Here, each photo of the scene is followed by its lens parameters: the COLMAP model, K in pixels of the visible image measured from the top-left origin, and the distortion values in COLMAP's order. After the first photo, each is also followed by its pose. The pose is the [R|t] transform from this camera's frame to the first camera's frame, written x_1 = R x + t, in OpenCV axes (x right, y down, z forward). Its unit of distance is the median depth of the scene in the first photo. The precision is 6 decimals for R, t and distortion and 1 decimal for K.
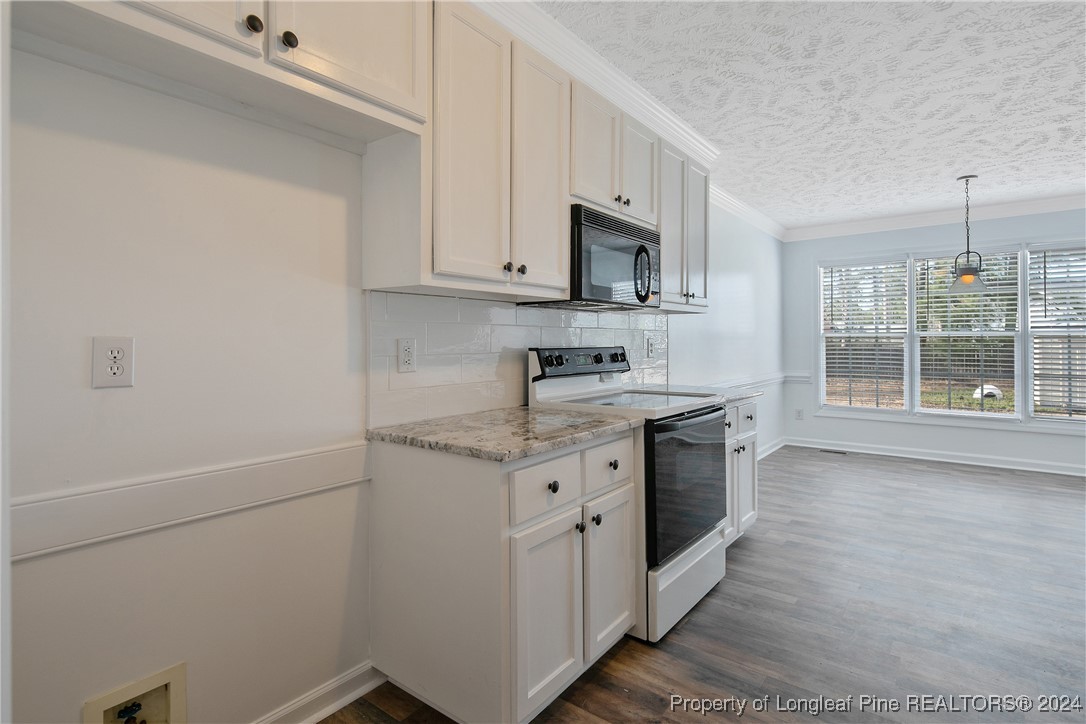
lens RADIAL K [[532.6, 0, 550.8], [0, 532.6, 337.6], [0, 0, 1]] dist [-0.002261, -0.001752]
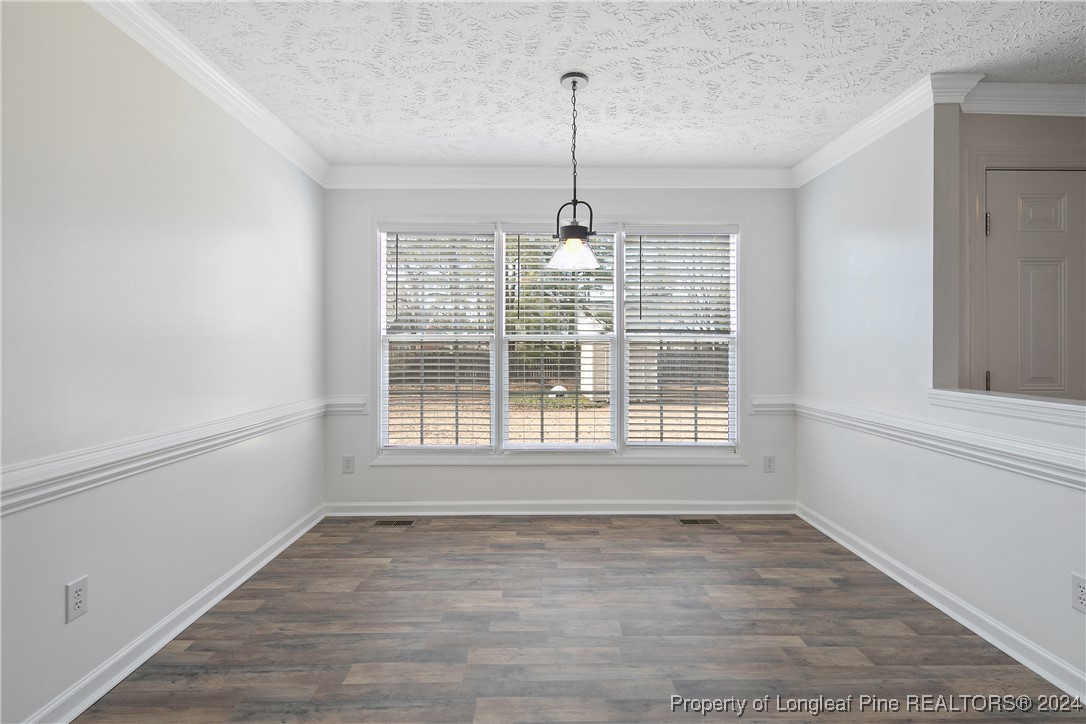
lens RADIAL K [[532.6, 0, 544.4], [0, 532.6, 359.9], [0, 0, 1]] dist [-0.002261, -0.001752]
pose [[0.782479, -0.012832, 0.622545, 0.305717], [-0.007674, 0.999513, 0.030248, 0.000622], [-0.622630, -0.028446, 0.781999, 0.438257]]
